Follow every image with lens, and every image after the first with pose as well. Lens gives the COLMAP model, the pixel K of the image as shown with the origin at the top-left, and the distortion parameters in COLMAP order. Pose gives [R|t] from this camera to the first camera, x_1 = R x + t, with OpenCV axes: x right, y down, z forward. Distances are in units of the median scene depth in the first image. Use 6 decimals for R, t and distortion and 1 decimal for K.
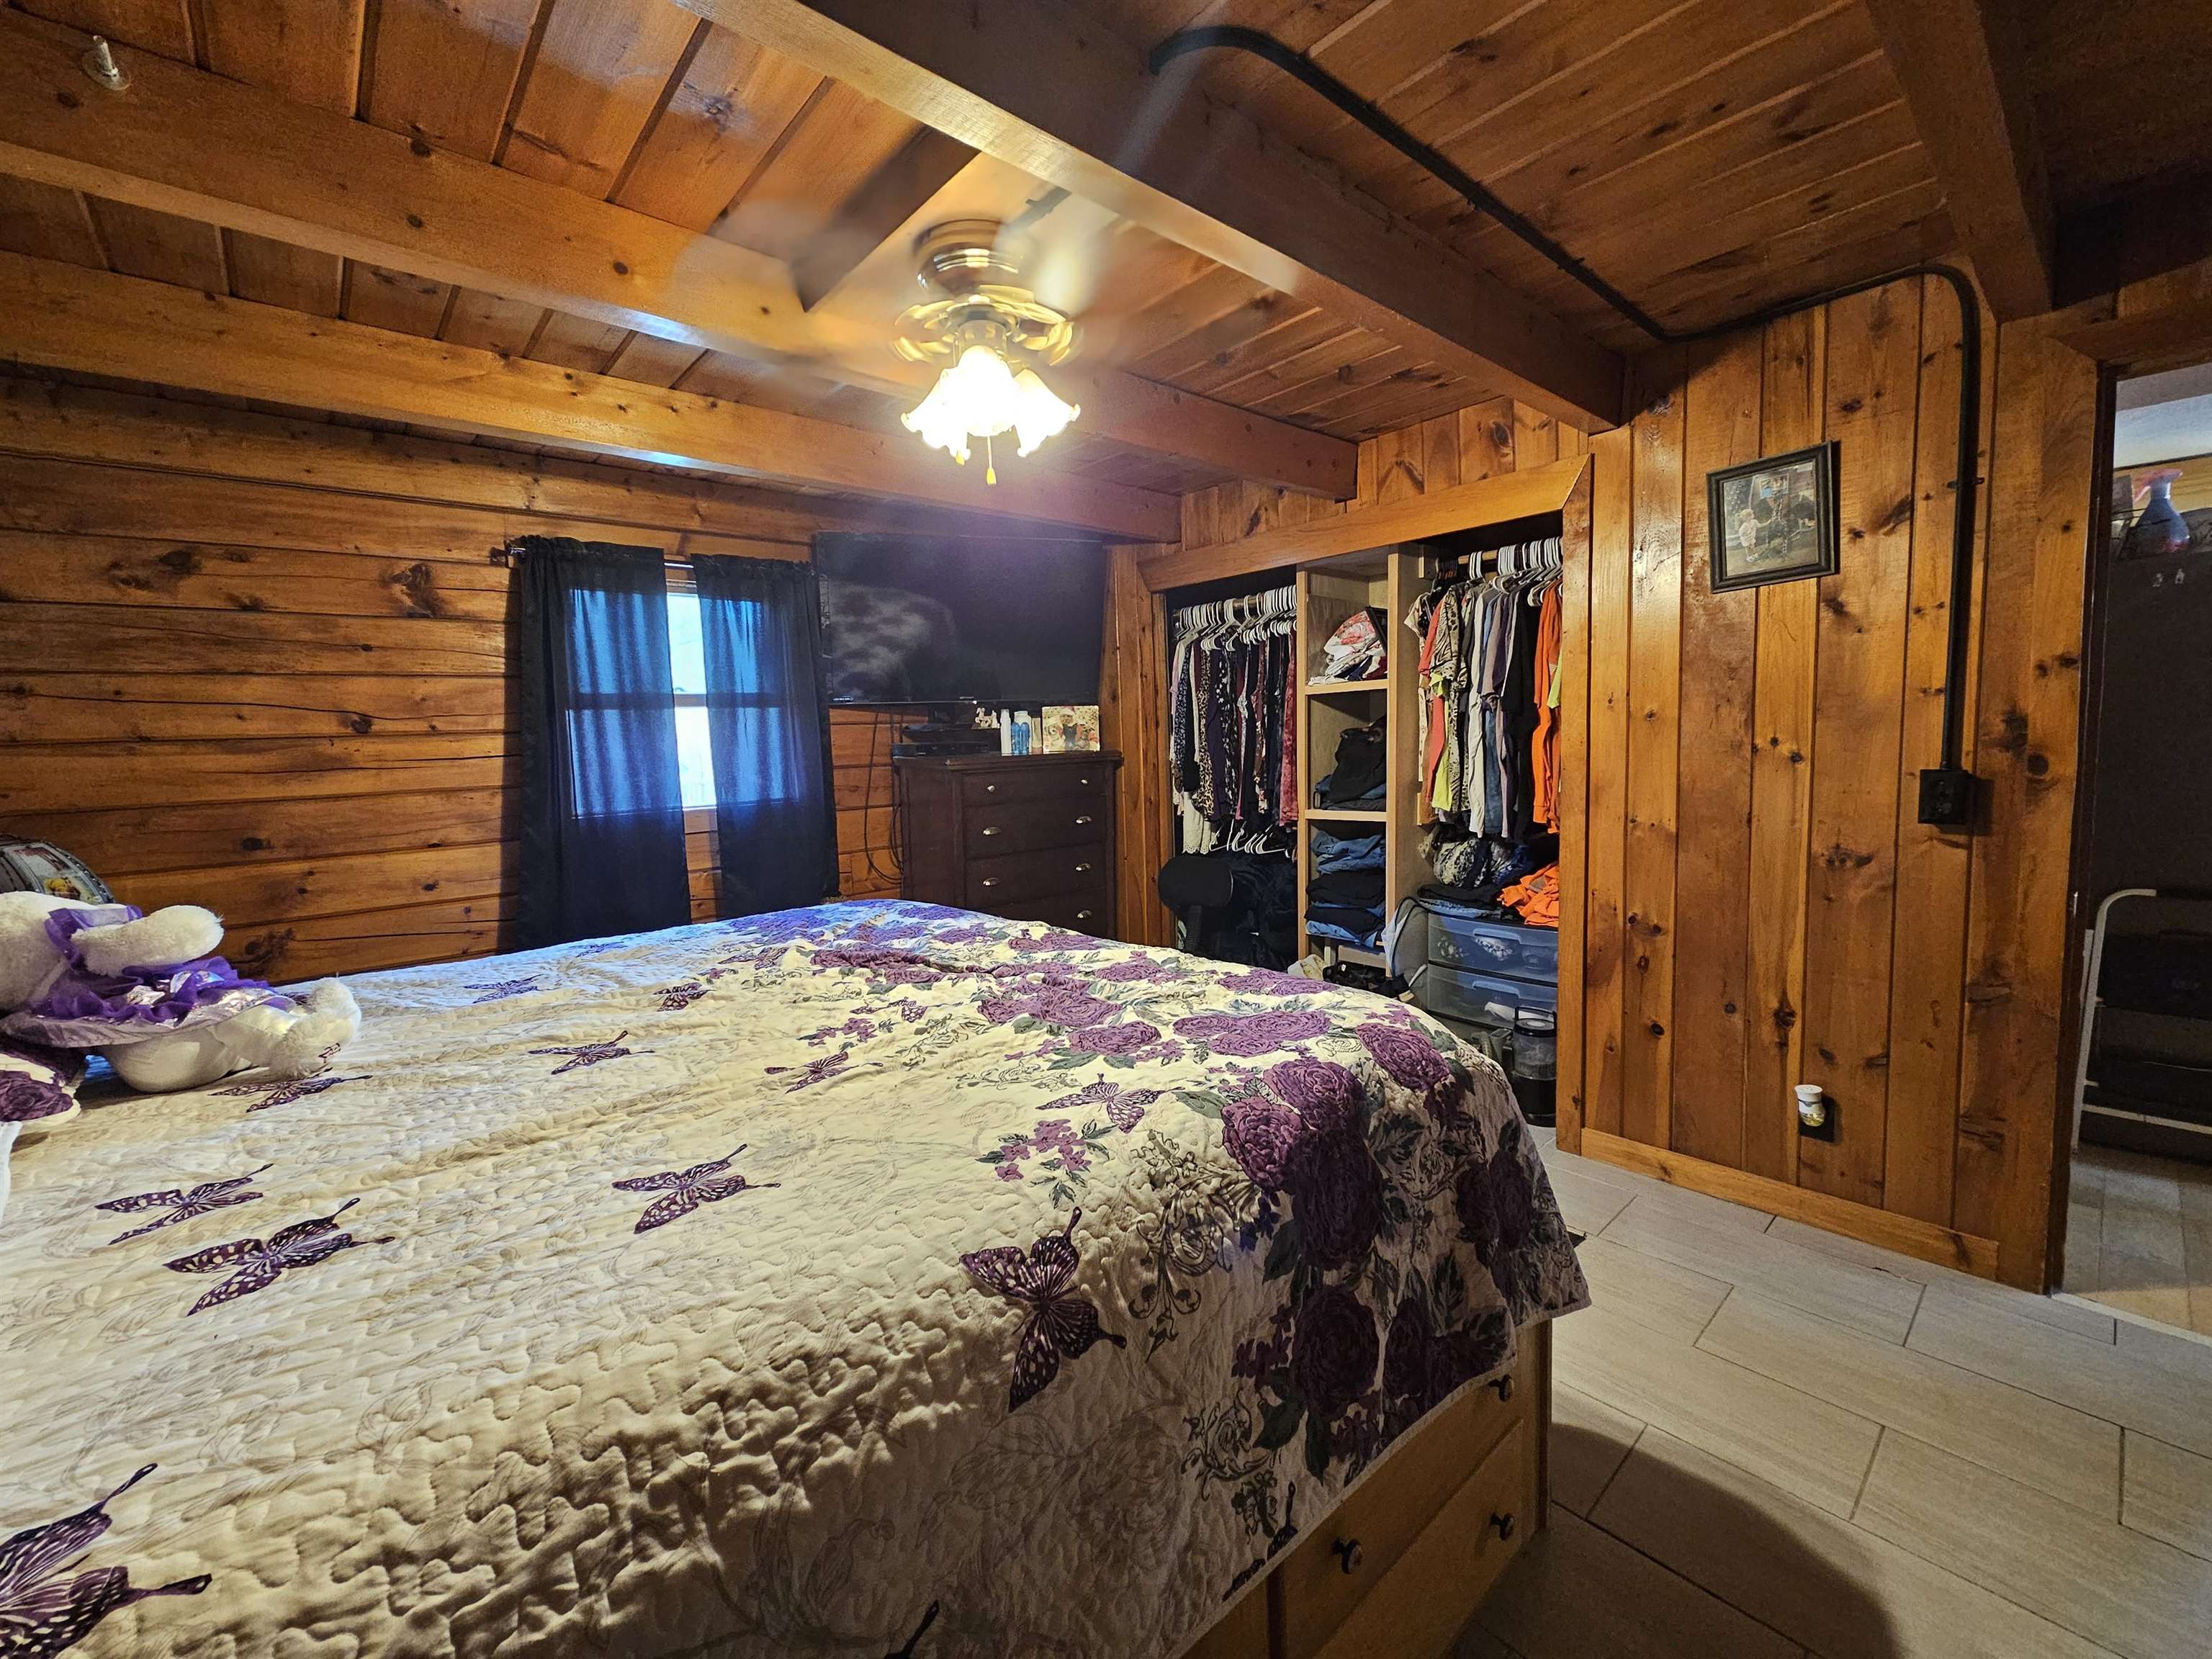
lens RADIAL K [[903.2, 0, 1109.0], [0, 903.2, 815.1], [0, 0, 1]] dist [0.000241, -0.000181]
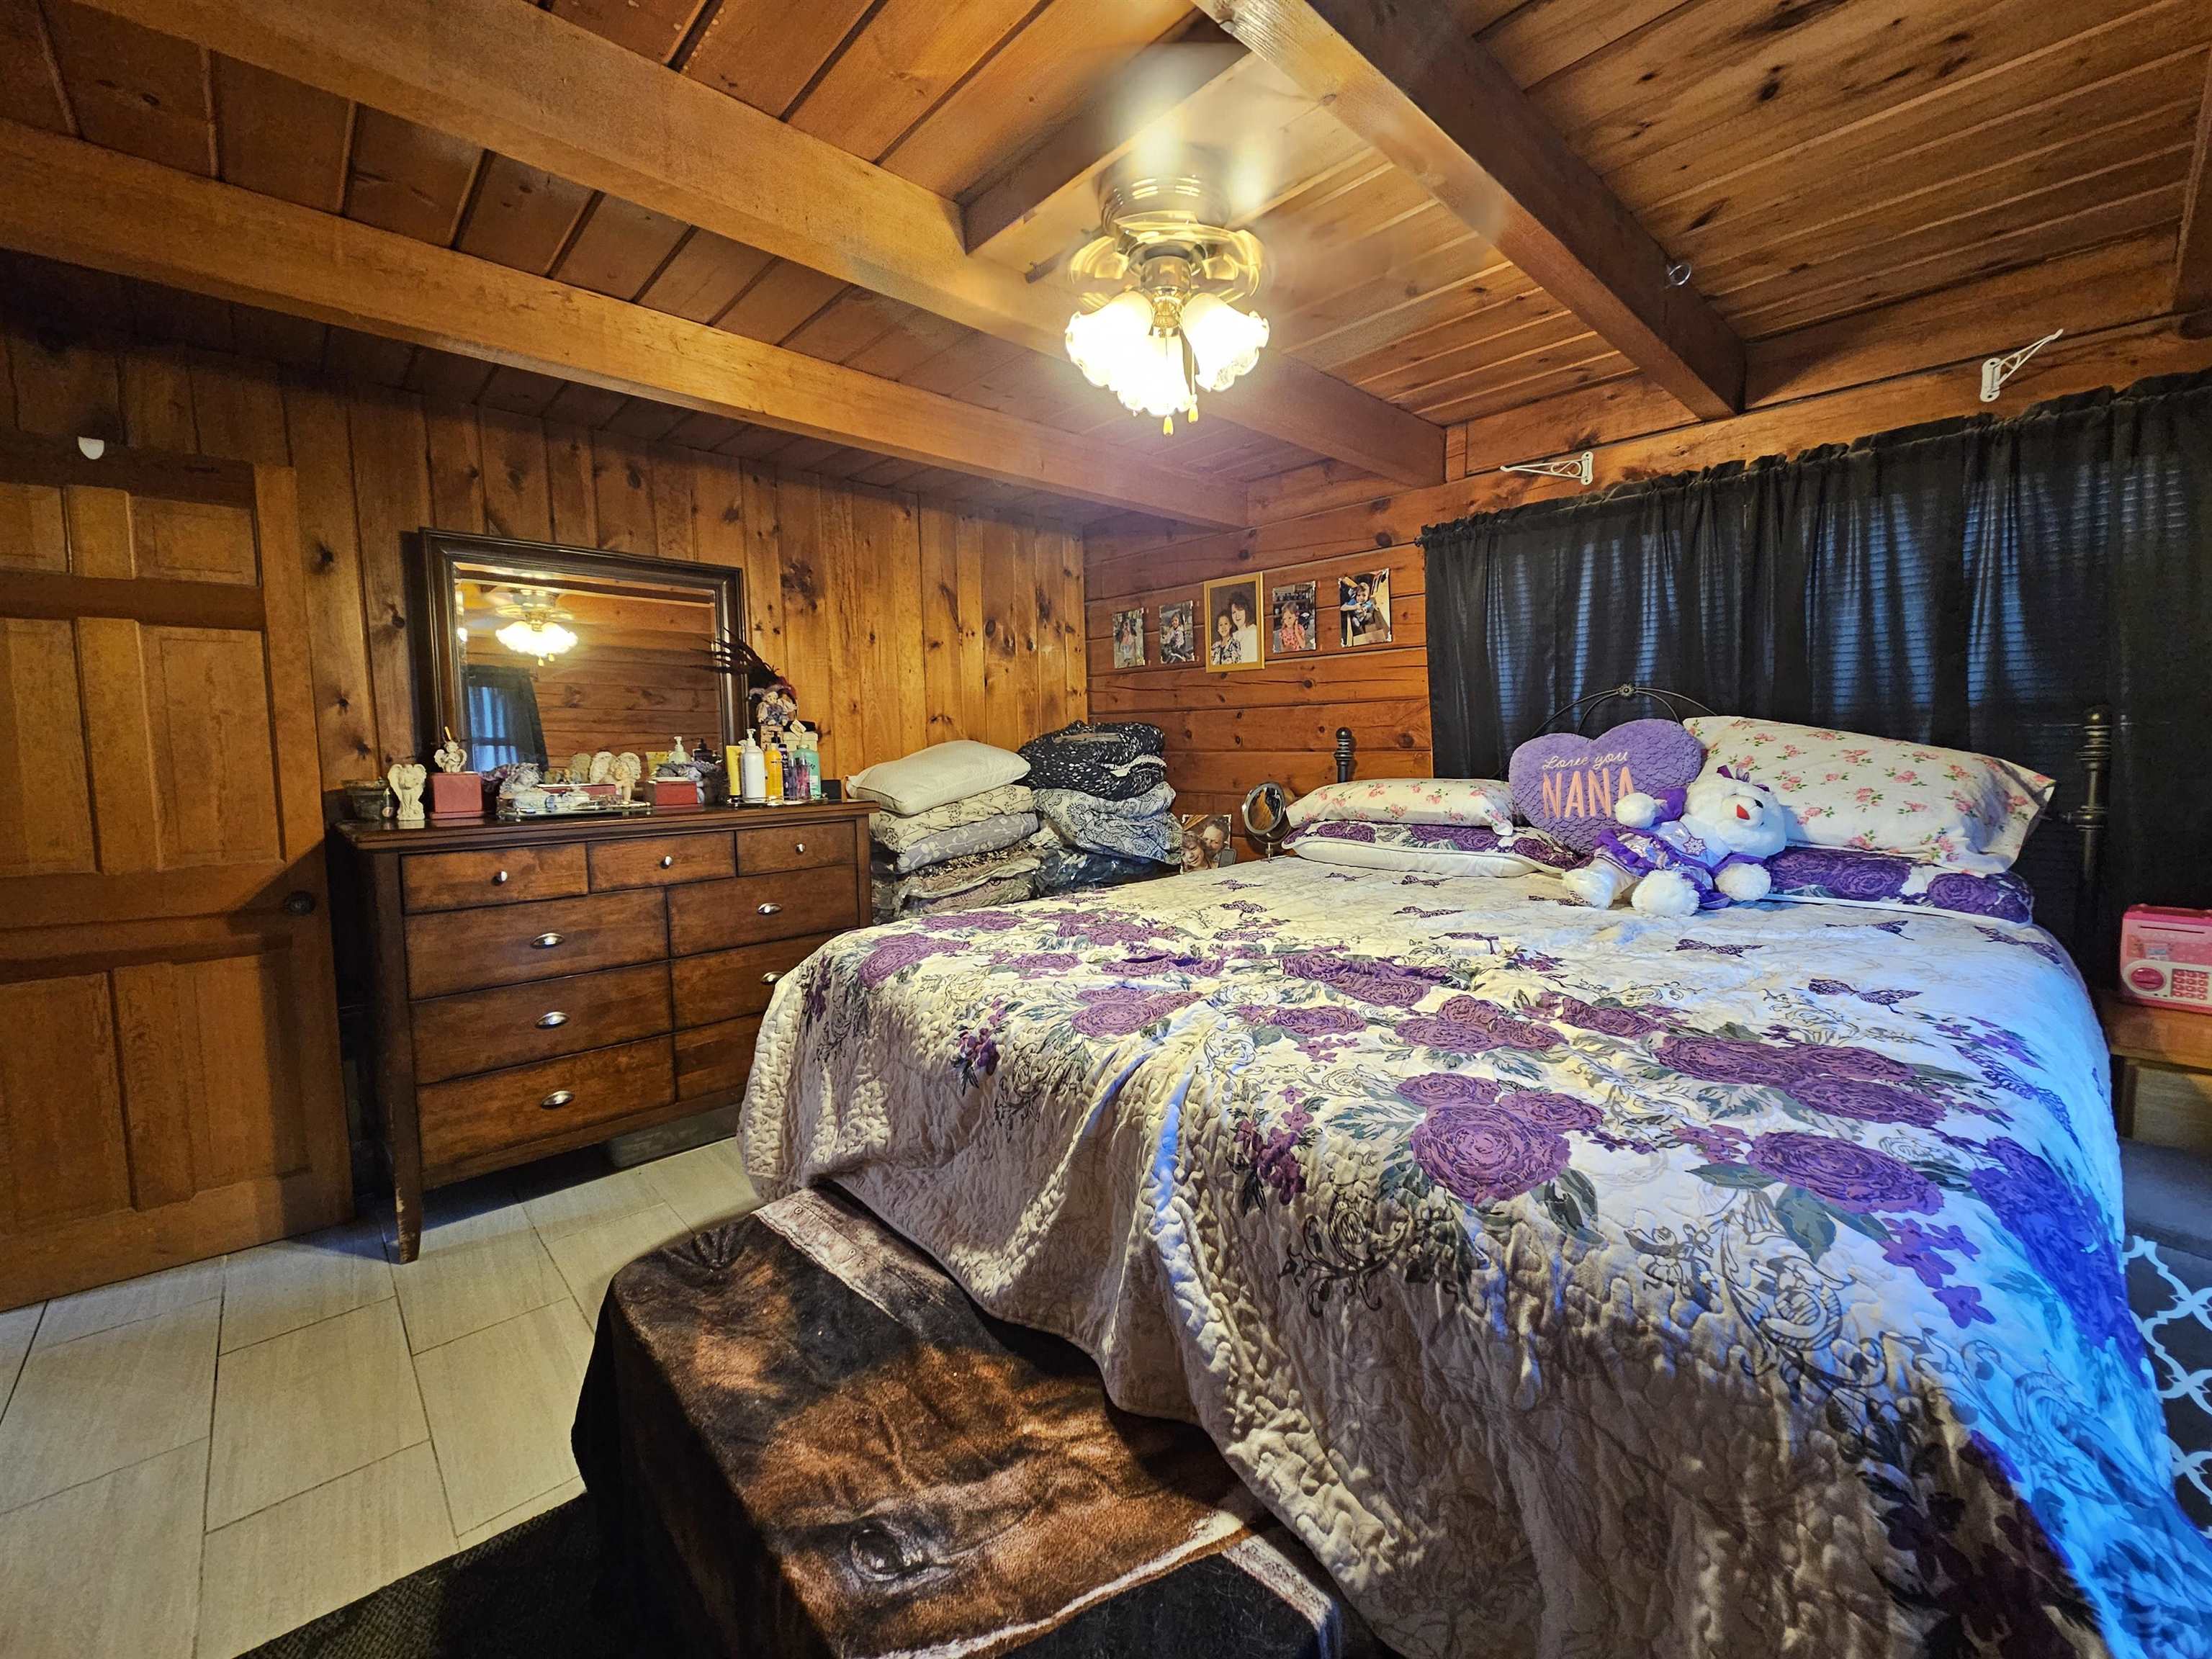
lens RADIAL K [[903.2, 0, 1109.0], [0, 903.2, 815.1], [0, 0, 1]] dist [0.000241, -0.000181]
pose [[-0.998267, 0.053629, -0.024235, 0.276889], [0.048860, 0.984806, 0.166645, -0.083396], [0.032804, 0.165172, -0.985719, 0.942308]]
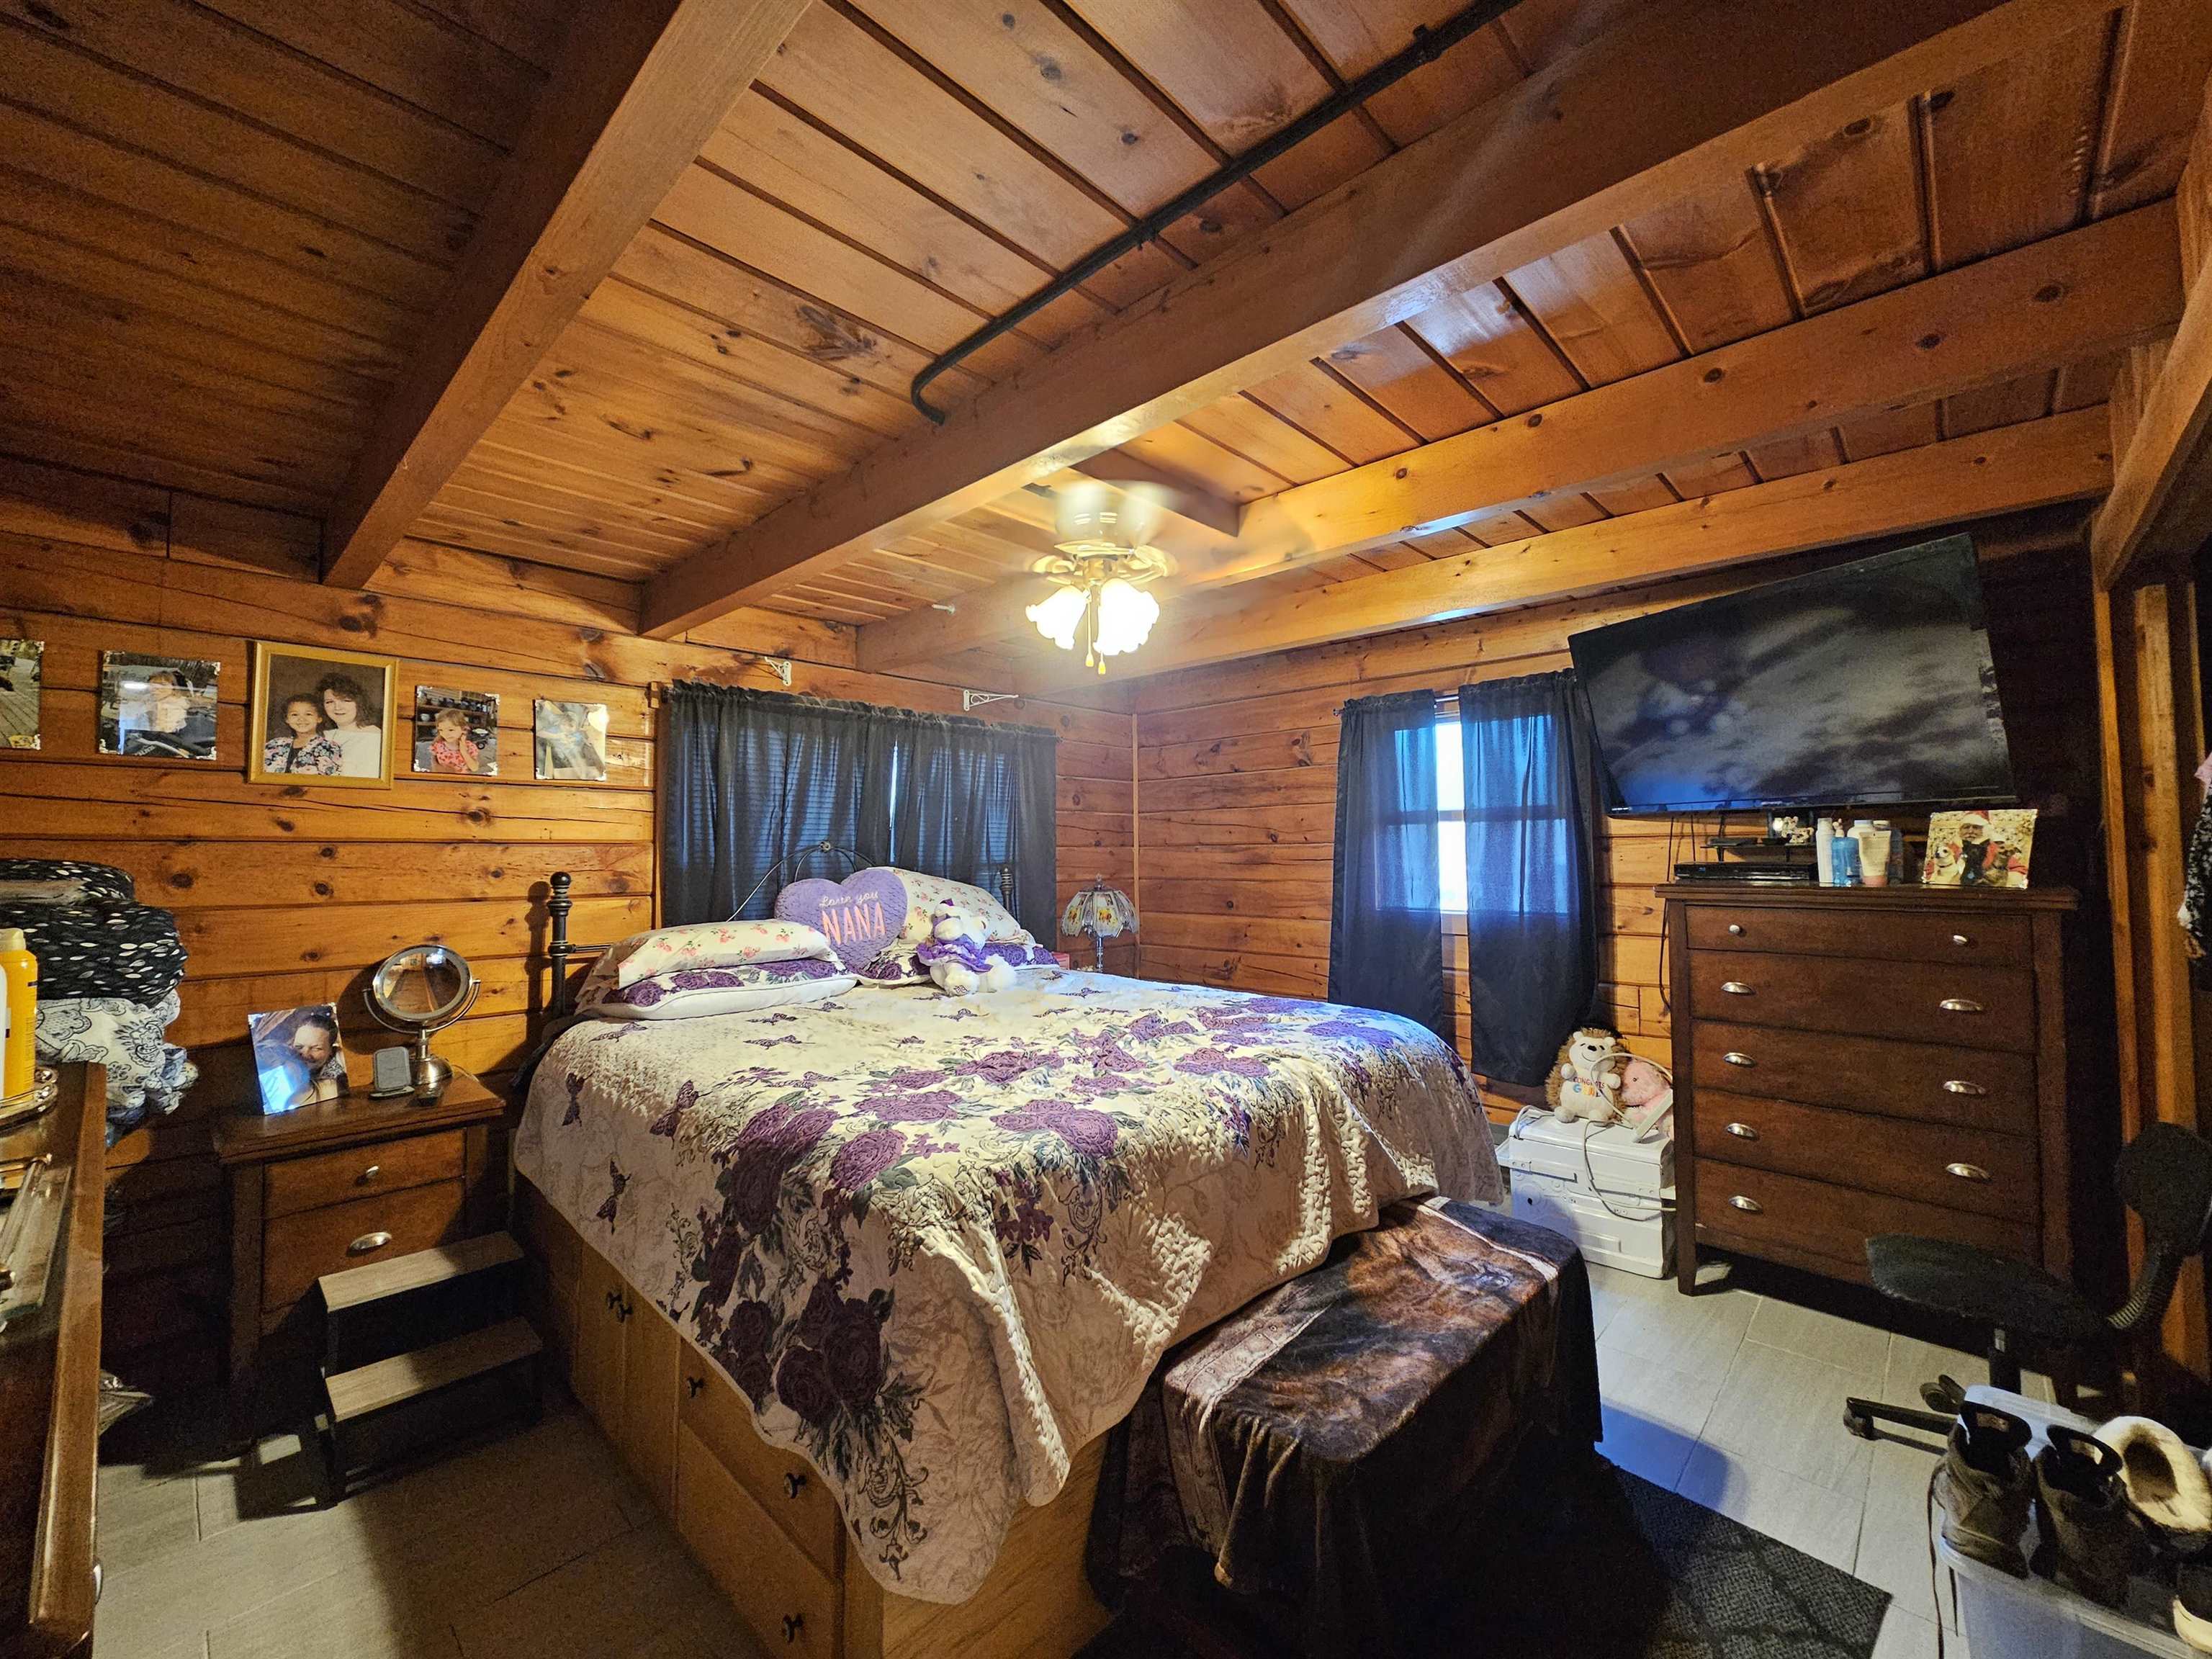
lens RADIAL K [[903.2, 0, 1109.0], [0, 903.2, 815.1], [0, 0, 1]] dist [0.000241, -0.000181]
pose [[0.086599, -0.007686, -0.996214, 0.714090], [-0.086733, 0.996115, -0.015225, -0.085691], [0.992461, 0.087723, 0.085596, 0.557123]]
